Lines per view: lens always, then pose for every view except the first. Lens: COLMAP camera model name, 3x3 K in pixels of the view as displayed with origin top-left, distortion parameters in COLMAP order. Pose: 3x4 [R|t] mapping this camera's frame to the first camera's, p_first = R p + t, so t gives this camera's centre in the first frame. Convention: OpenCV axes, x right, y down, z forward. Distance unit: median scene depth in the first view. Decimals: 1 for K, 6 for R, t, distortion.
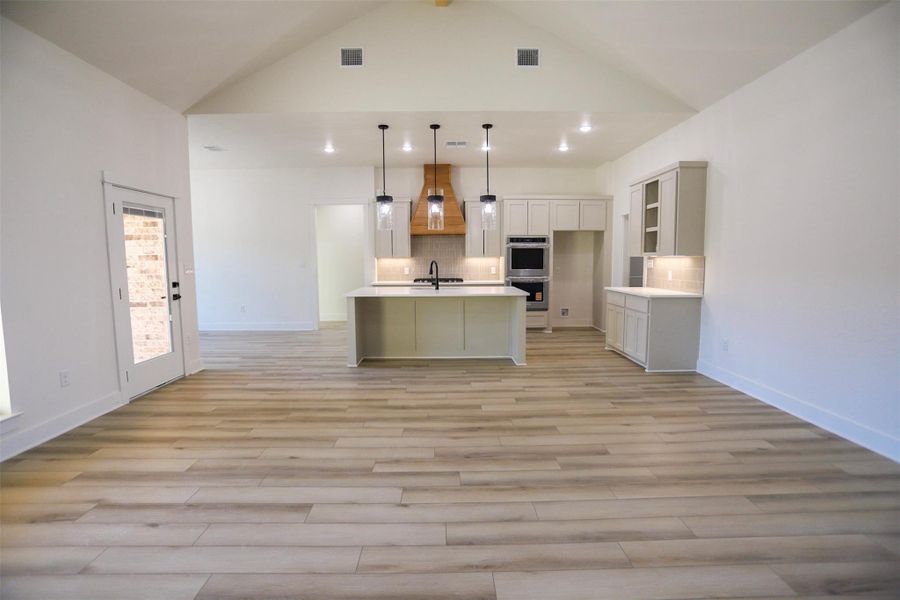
lens RADIAL K [[436.1, 0, 447.8], [0, 436.1, 299.0], [0, 0, 1]] dist [-0.073979, 0.033667]
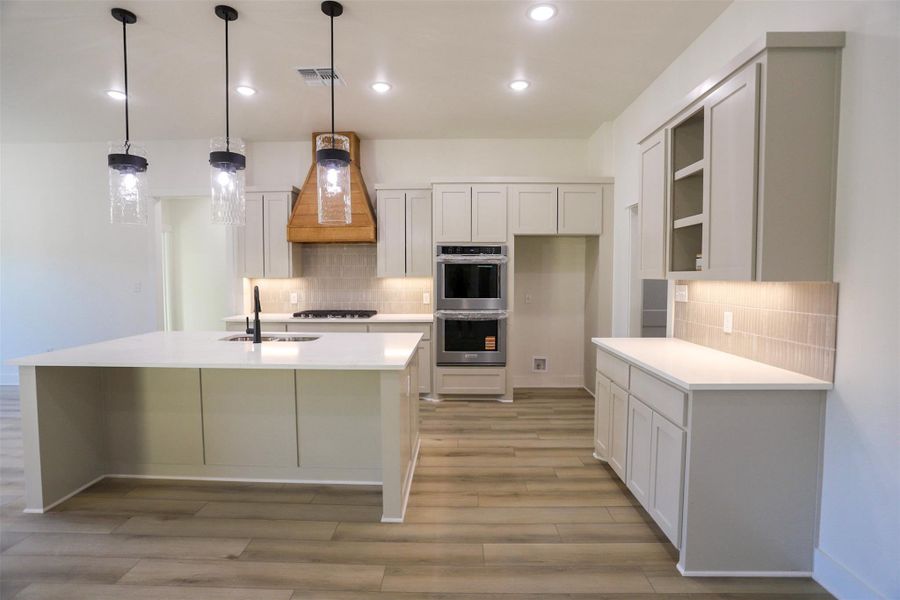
lens RADIAL K [[436.1, 0, 447.8], [0, 436.1, 299.0], [0, 0, 1]] dist [-0.073979, 0.033667]
pose [[0.999359, 0.007546, -0.034982, 0.173158], [-0.008893, 0.999219, -0.038501, -0.044015], [0.034664, 0.038788, 0.998646, 0.396273]]
